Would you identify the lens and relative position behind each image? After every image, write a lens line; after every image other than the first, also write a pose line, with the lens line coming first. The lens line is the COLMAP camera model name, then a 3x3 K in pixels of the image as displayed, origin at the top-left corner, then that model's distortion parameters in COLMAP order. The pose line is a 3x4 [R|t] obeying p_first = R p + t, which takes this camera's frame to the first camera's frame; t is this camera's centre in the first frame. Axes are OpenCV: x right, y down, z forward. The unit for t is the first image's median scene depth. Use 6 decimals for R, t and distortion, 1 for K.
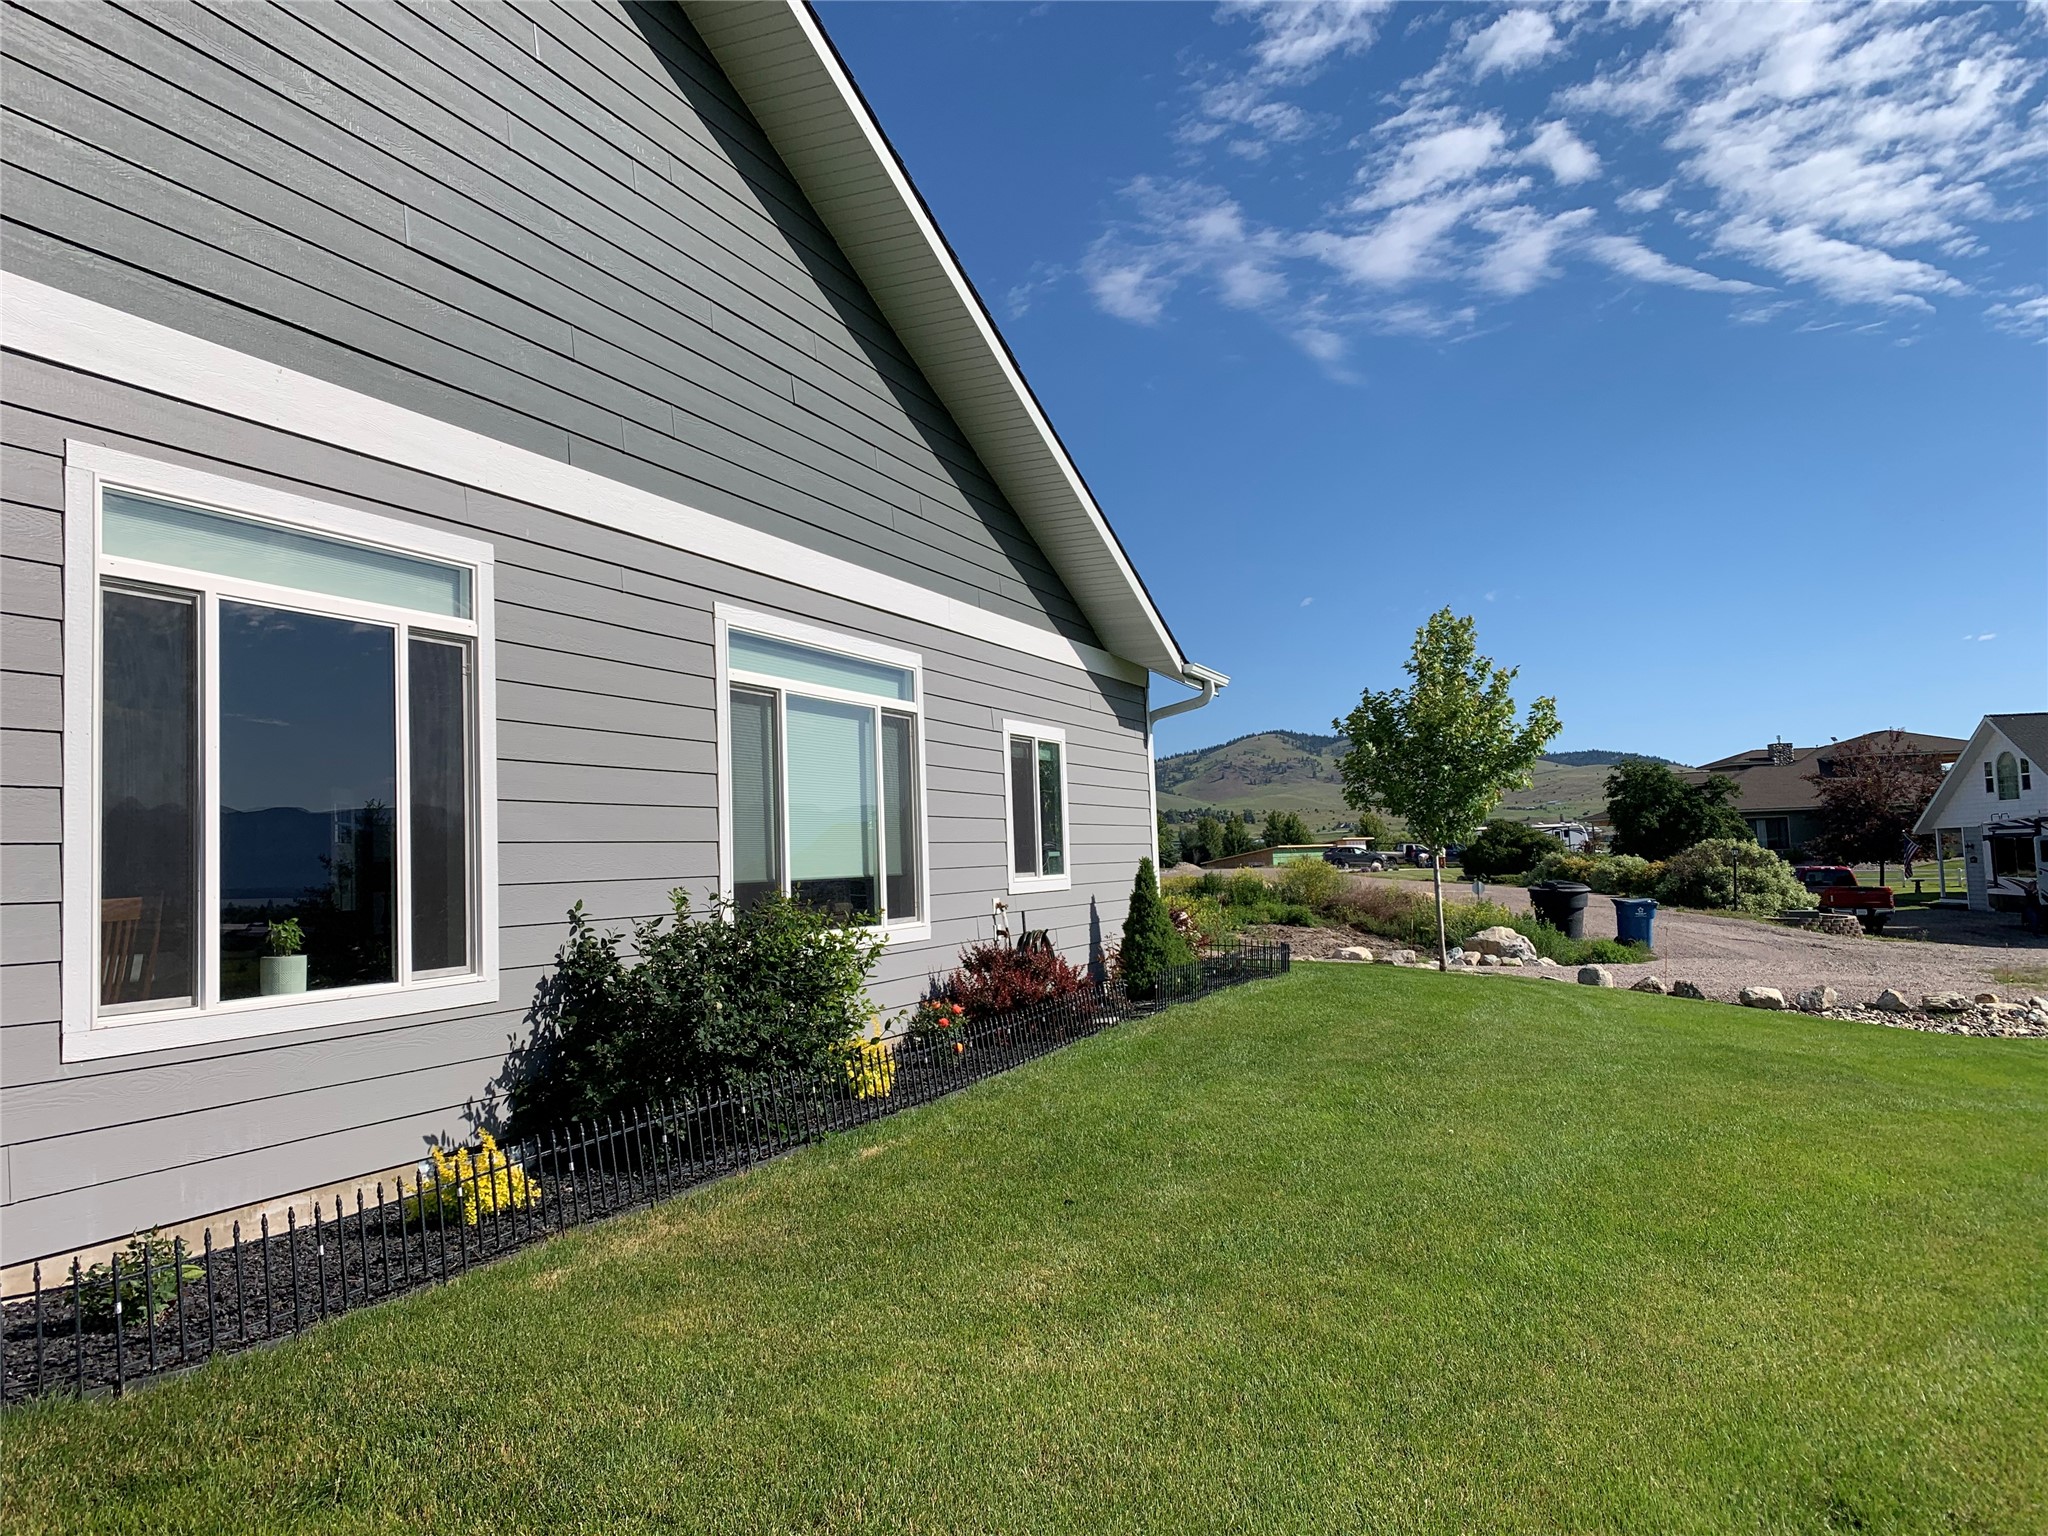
lens RADIAL K [[1567.5, 0, 1030.6], [0, 1567.5, 765.2], [0, 0, 1]] dist [0.005276, 0.013507]
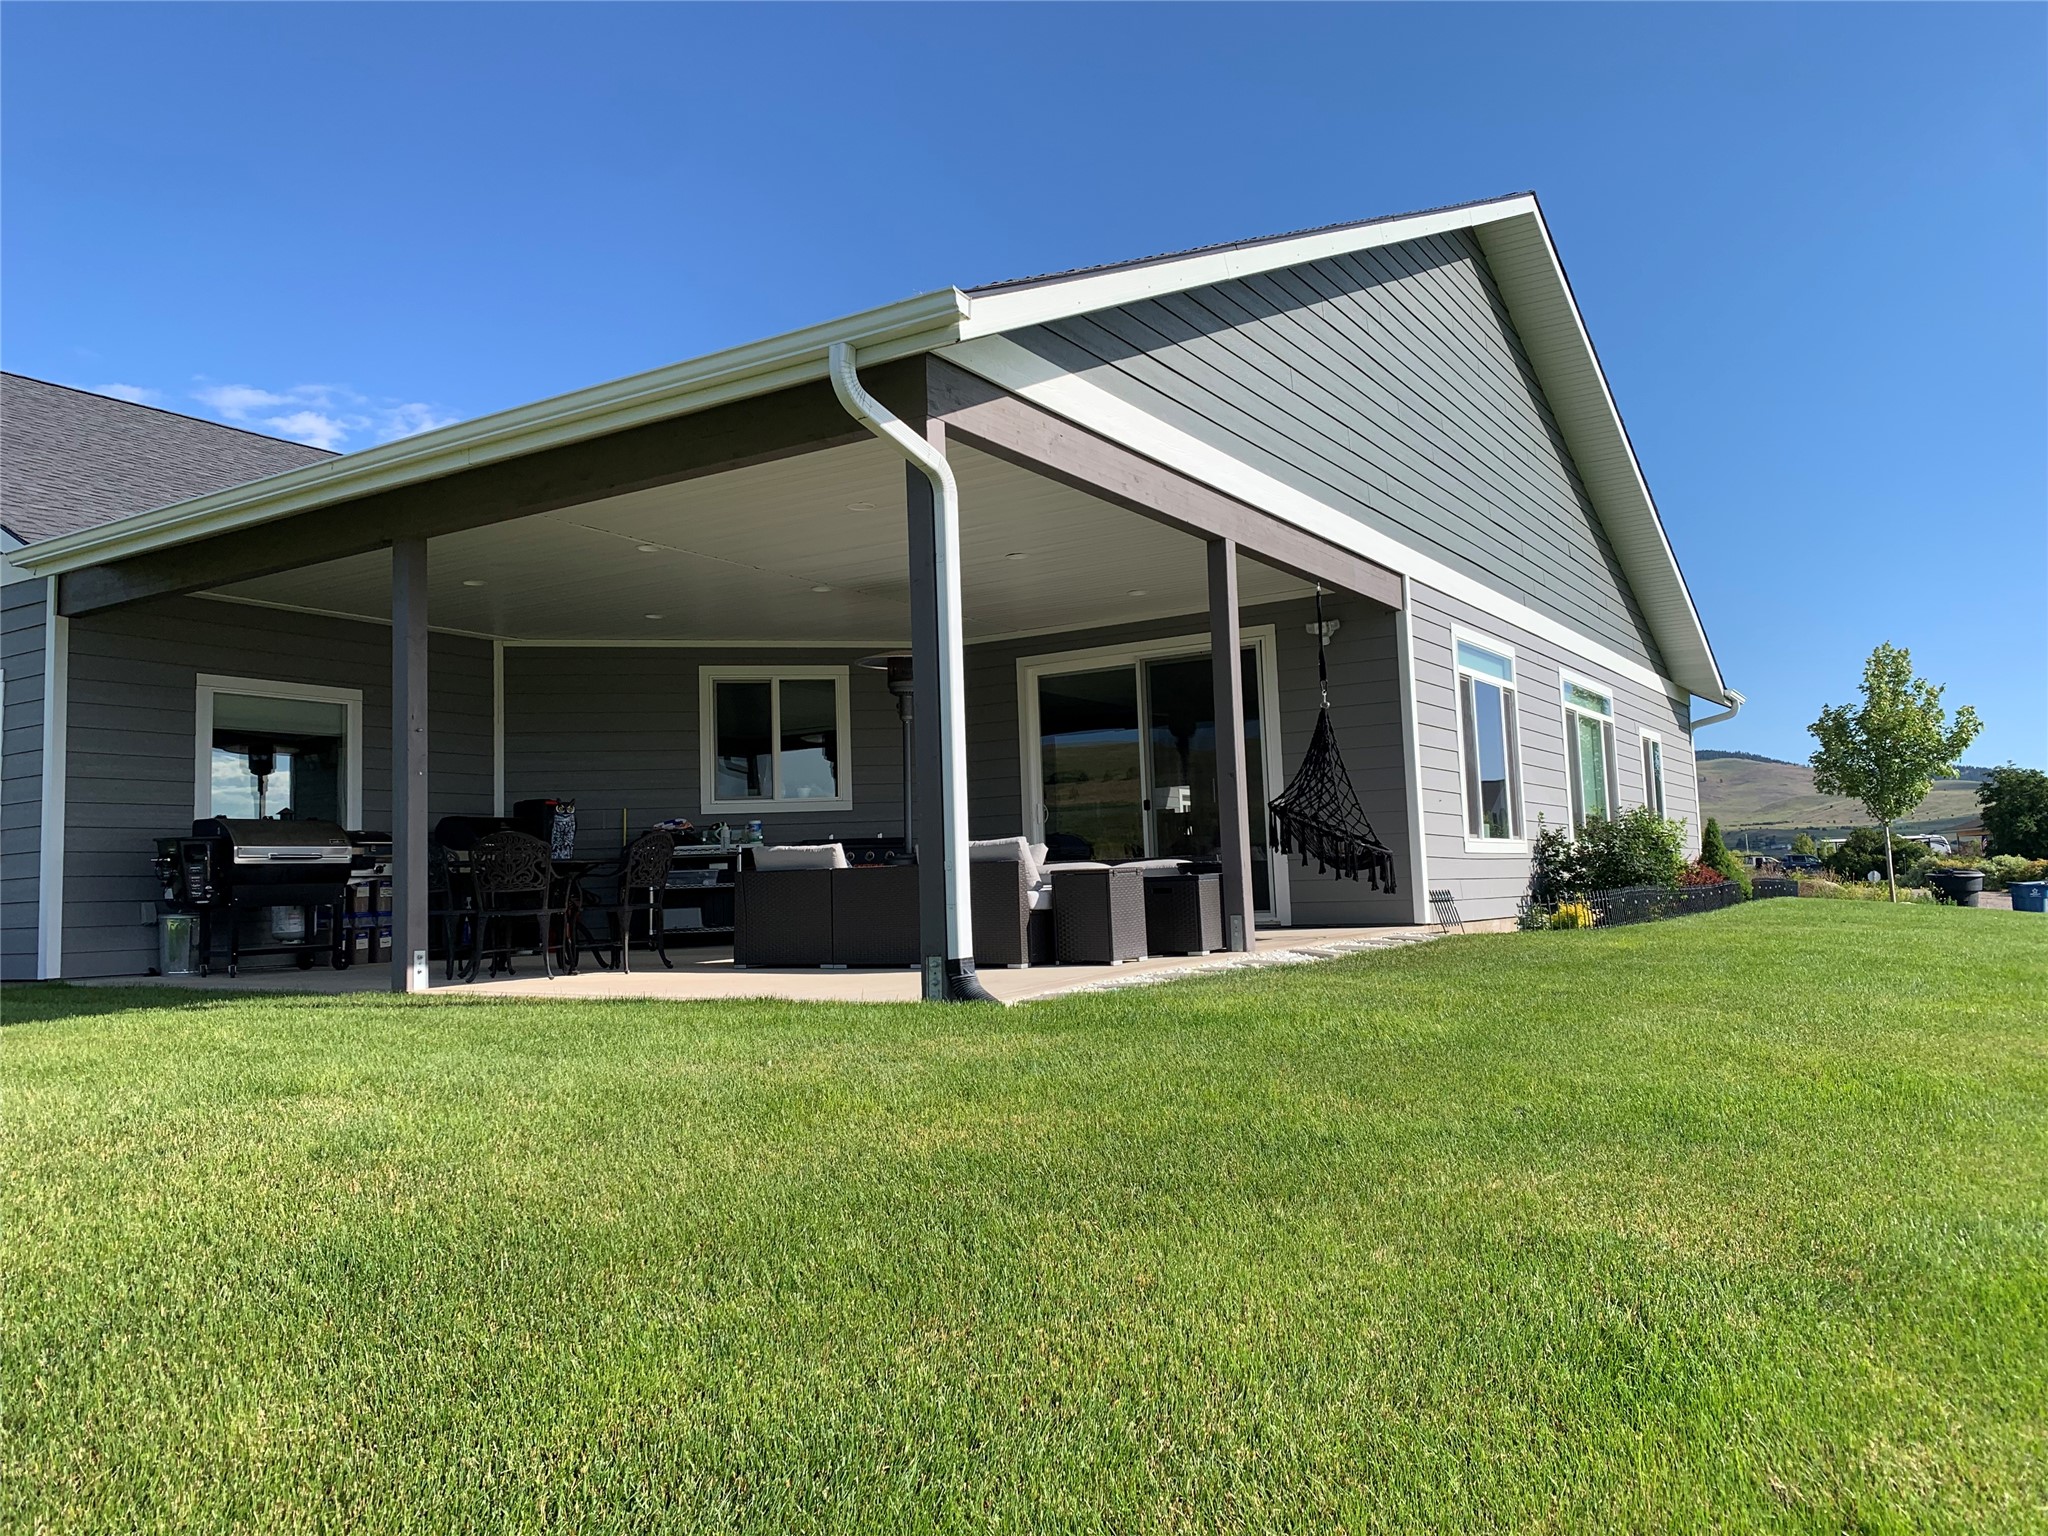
lens RADIAL K [[1567.5, 0, 1018.1], [0, 1567.5, 768.9], [0, 0, 1]] dist [0.005276, 0.013507]
pose [[0.983001, -0.015490, -0.182943, -0.230802], [0.012807, 0.999793, -0.015837, 0.020744], [0.183151, 0.013225, 0.982996, -0.476796]]
